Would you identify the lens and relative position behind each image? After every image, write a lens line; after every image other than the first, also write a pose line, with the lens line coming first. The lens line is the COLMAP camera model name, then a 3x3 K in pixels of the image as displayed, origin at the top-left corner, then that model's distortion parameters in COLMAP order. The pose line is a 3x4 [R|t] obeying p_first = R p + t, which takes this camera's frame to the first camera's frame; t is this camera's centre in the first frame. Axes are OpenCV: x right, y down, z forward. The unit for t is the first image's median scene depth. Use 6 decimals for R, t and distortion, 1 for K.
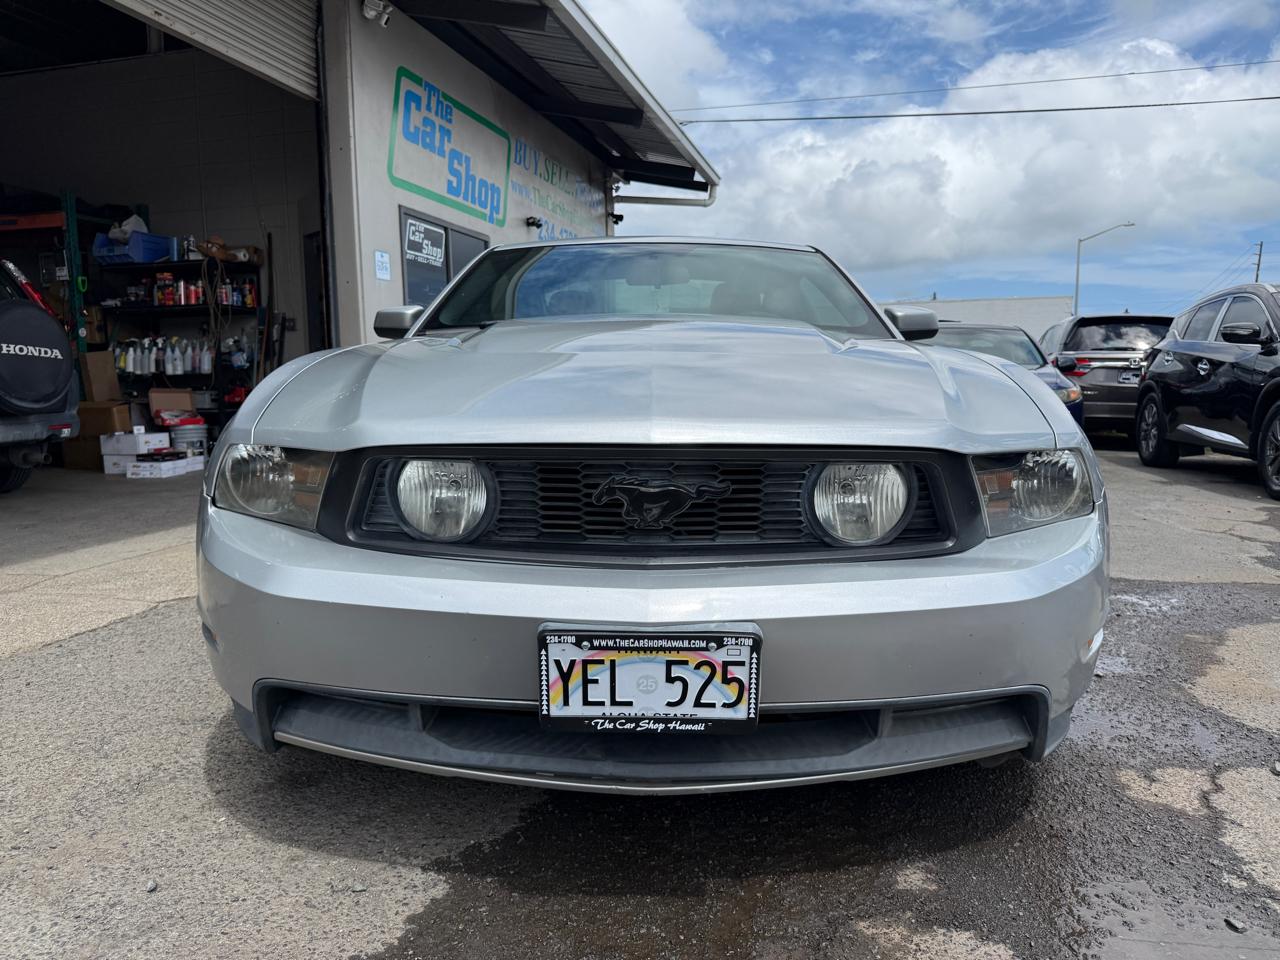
lens RADIAL K [[904.7, 0, 640.1], [0, 904.7, 477.1], [0, 0, 1]] dist [-0.002063, 0.001519]
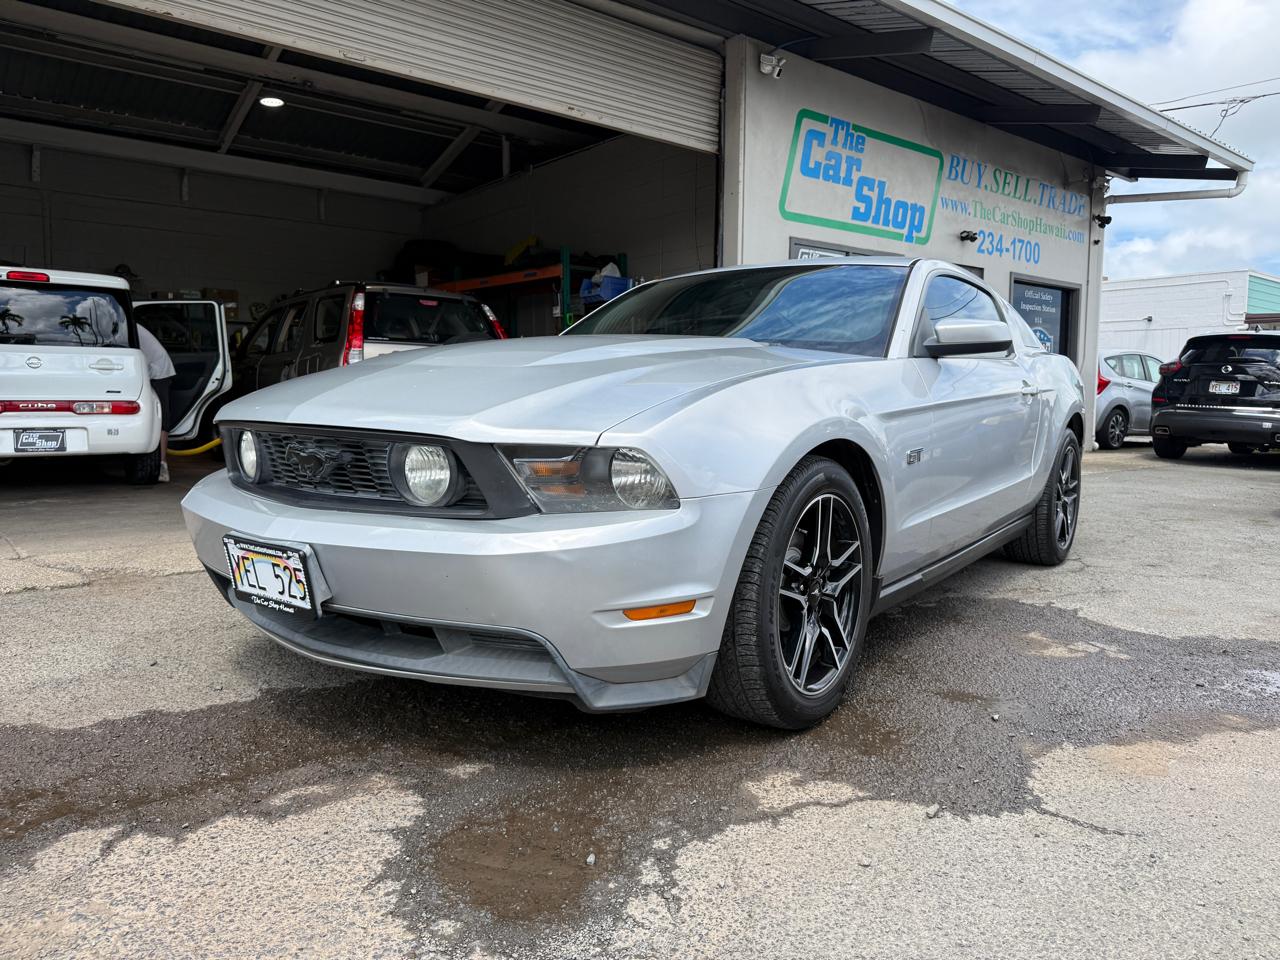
lens RADIAL K [[902.8, 0, 644.6], [0, 902.8, 477.8], [0, 0, 1]] dist [0.007912, -0.008092]
pose [[0.812747, 0.063399, -0.579157, 0.234128], [-0.074550, 0.997207, 0.004544, -0.000033], [0.577827, 0.039483, 0.815203, 0.013949]]
